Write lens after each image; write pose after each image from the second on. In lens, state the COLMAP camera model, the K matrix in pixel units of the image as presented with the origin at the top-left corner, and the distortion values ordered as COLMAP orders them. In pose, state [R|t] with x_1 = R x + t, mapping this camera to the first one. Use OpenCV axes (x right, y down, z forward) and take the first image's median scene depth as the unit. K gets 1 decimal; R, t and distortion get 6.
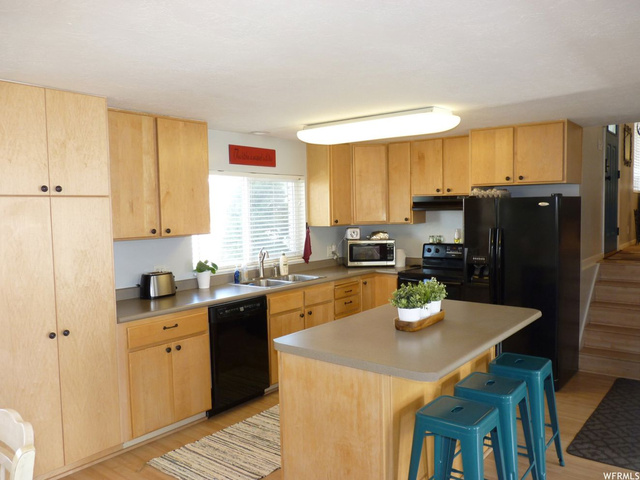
lens RADIAL K [[517.1, 0, 318.9], [0, 517.1, 239.2], [0, 0, 1]] dist [-0.000819, -0.019409]
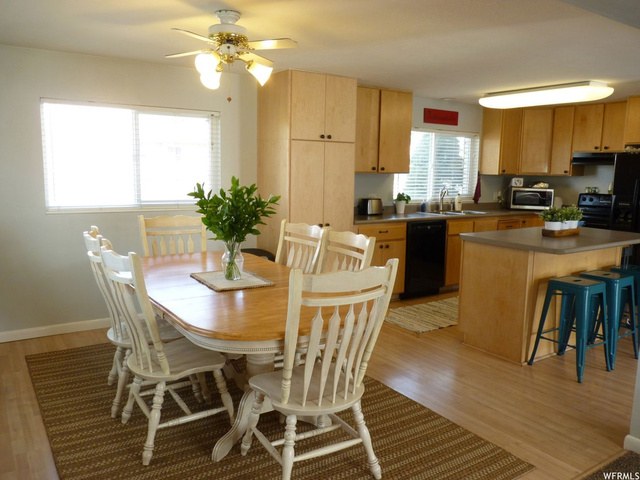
lens RADIAL K [[517.1, 0, 320.7], [0, 517.1, 242.3], [0, 0, 1]] dist [-0.000819, -0.019409]
pose [[0.955460, 0.078022, -0.284621, -0.022712], [-0.054318, 0.994436, 0.090257, 0.055236], [0.290079, -0.070777, 0.954382, -0.373269]]
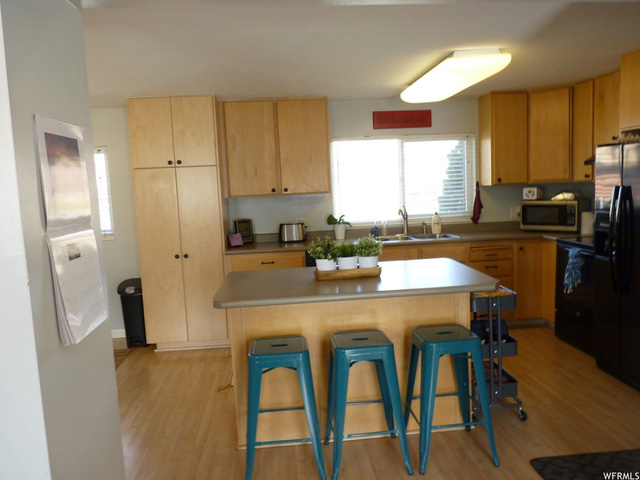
lens RADIAL K [[517.1, 0, 319.6], [0, 517.1, 241.1], [0, 0, 1]] dist [-0.000819, -0.019409]
pose [[0.684699, 0.068673, -0.725584, 0.570264], [-0.012571, 0.996516, 0.082453, 0.002797], [0.728718, -0.047334, 0.683176, 0.148958]]
